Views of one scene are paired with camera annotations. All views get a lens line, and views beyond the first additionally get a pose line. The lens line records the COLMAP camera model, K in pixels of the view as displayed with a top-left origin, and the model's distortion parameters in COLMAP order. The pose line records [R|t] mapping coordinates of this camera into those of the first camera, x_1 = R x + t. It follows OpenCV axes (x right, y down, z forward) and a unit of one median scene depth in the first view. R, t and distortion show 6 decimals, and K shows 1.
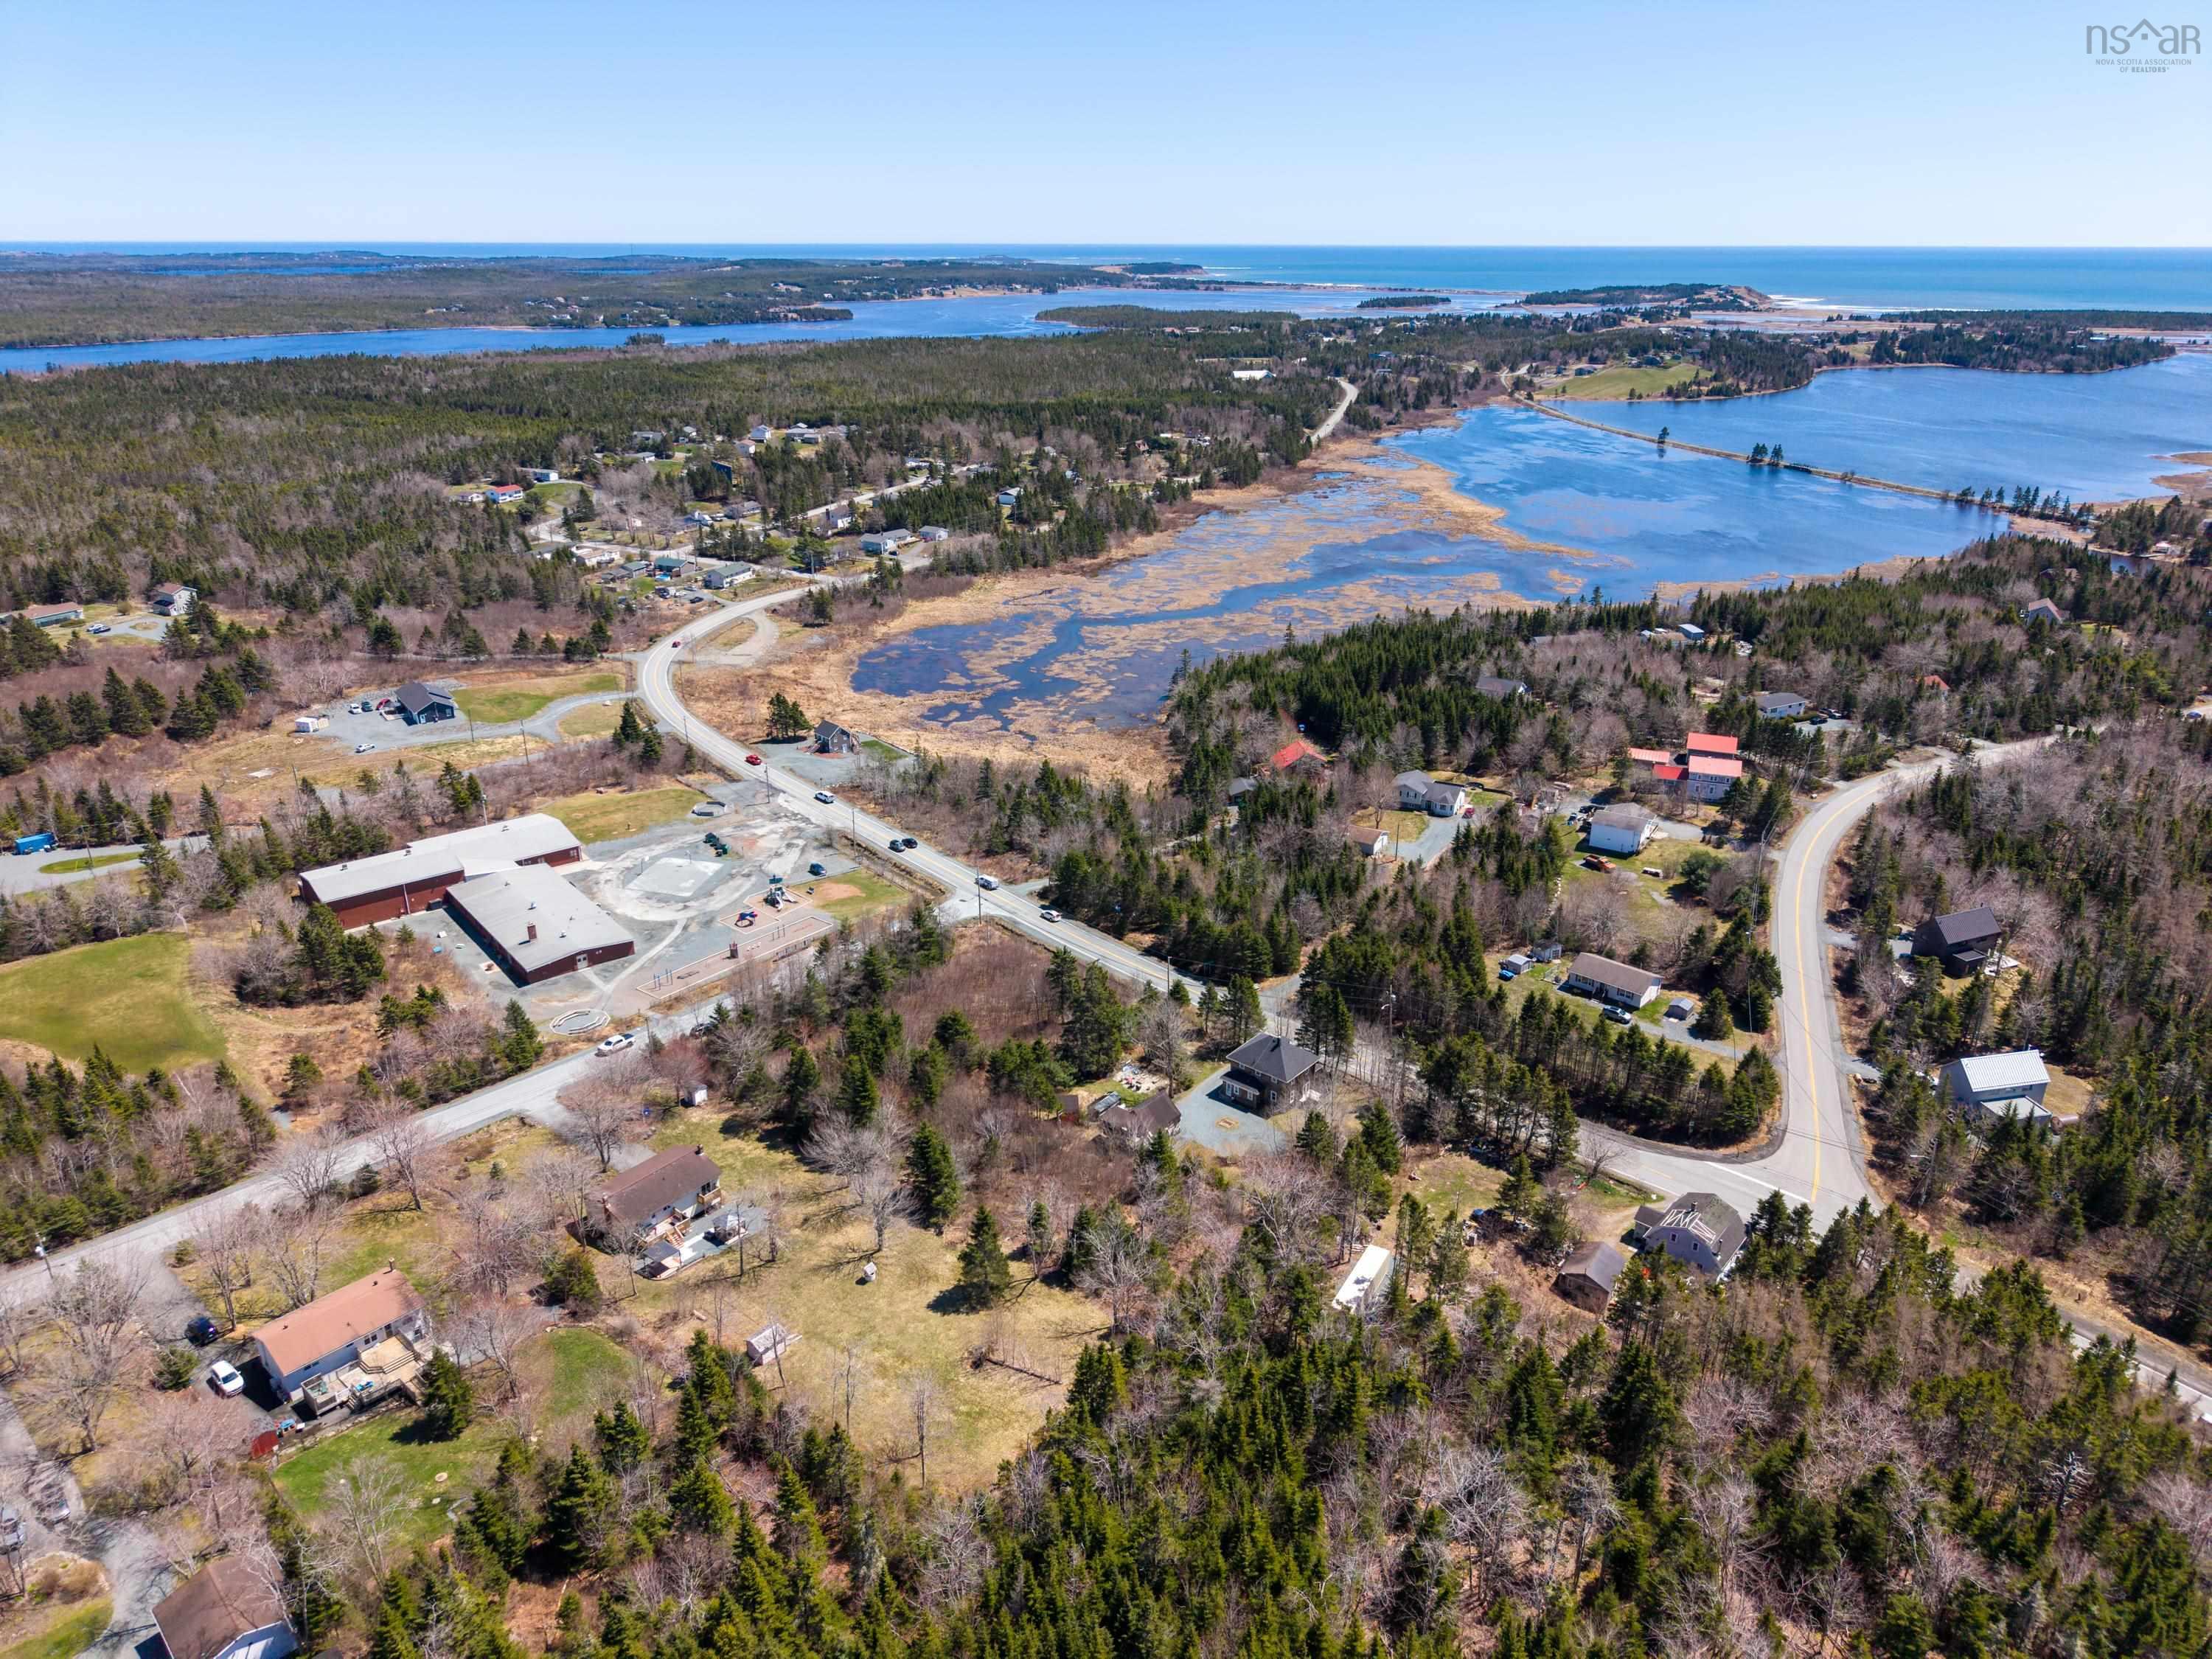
lens RADIAL K [[1469.4, 0, 1106.0], [0, 1469.4, 829.5], [0, 0, 1]] dist [0.049844, -0.047998]
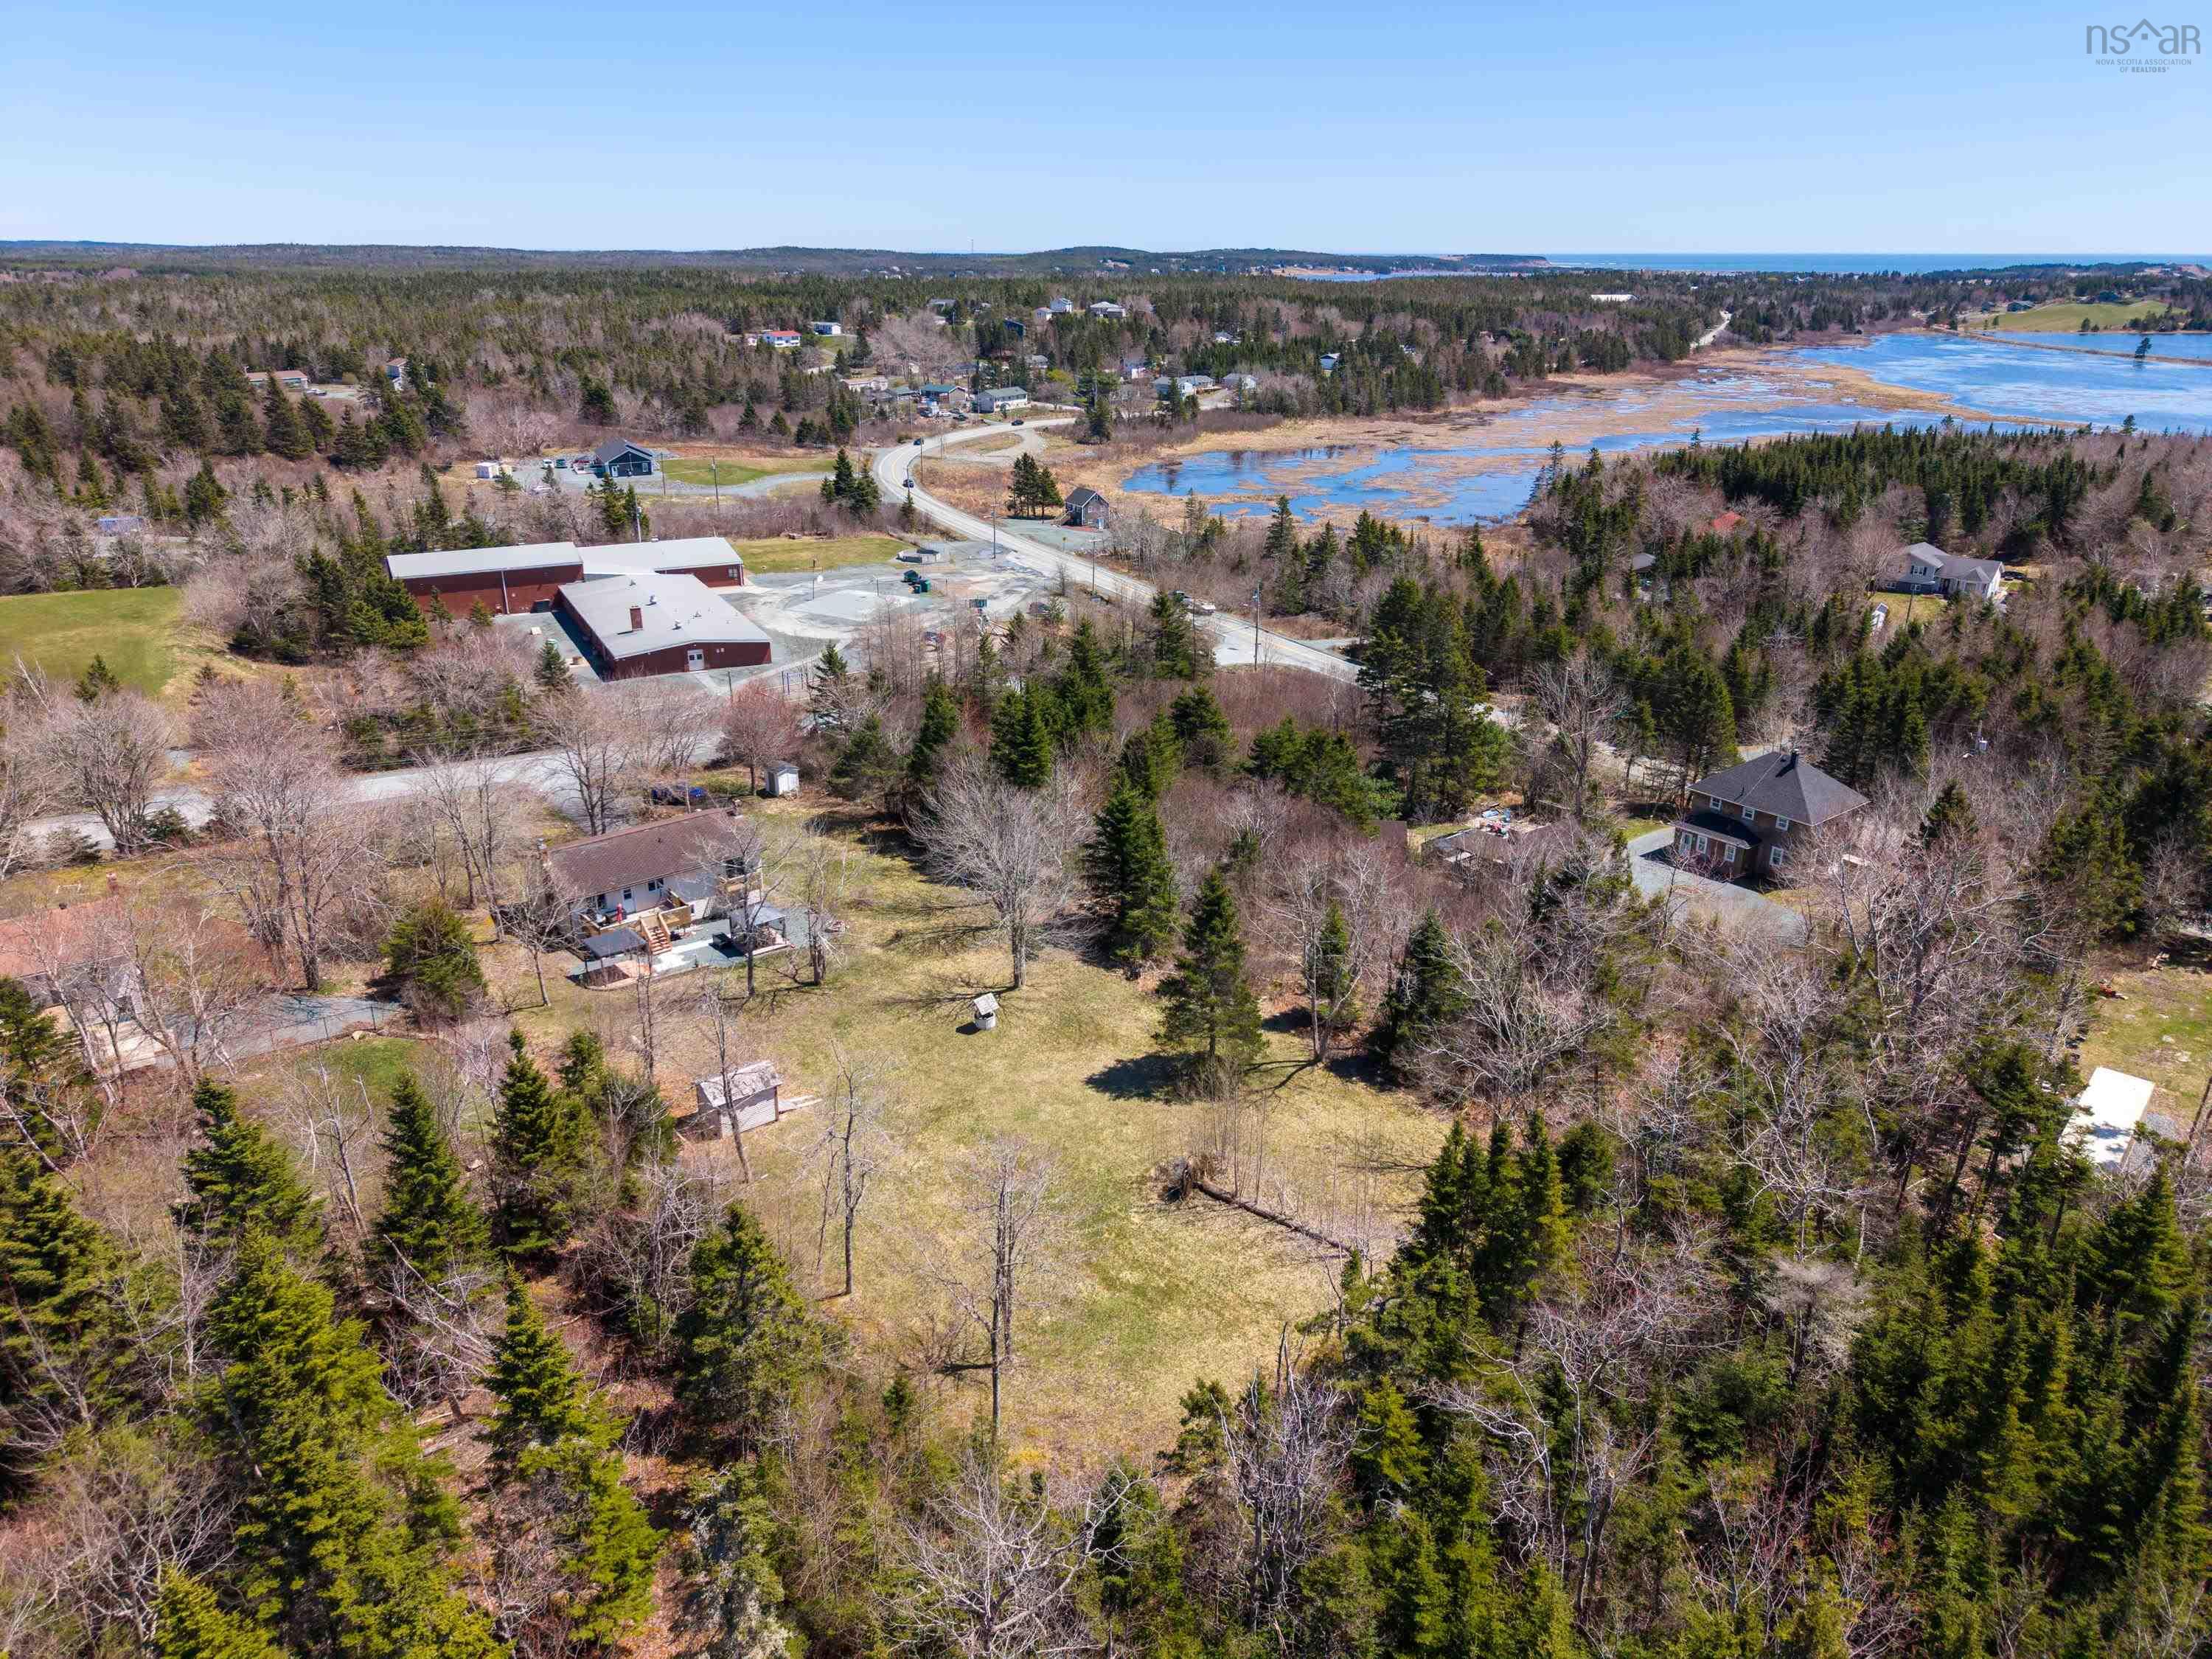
lens RADIAL K [[1469.4, 0, 1106.0], [0, 1469.4, 829.5], [0, 0, 1]] dist [0.049844, -0.047998]
pose [[0.978426, 0.073553, -0.193062, -0.016985], [-0.074792, 0.997199, 0.000878, 0.142819], [0.192586, 0.013580, 0.981186, 0.315909]]
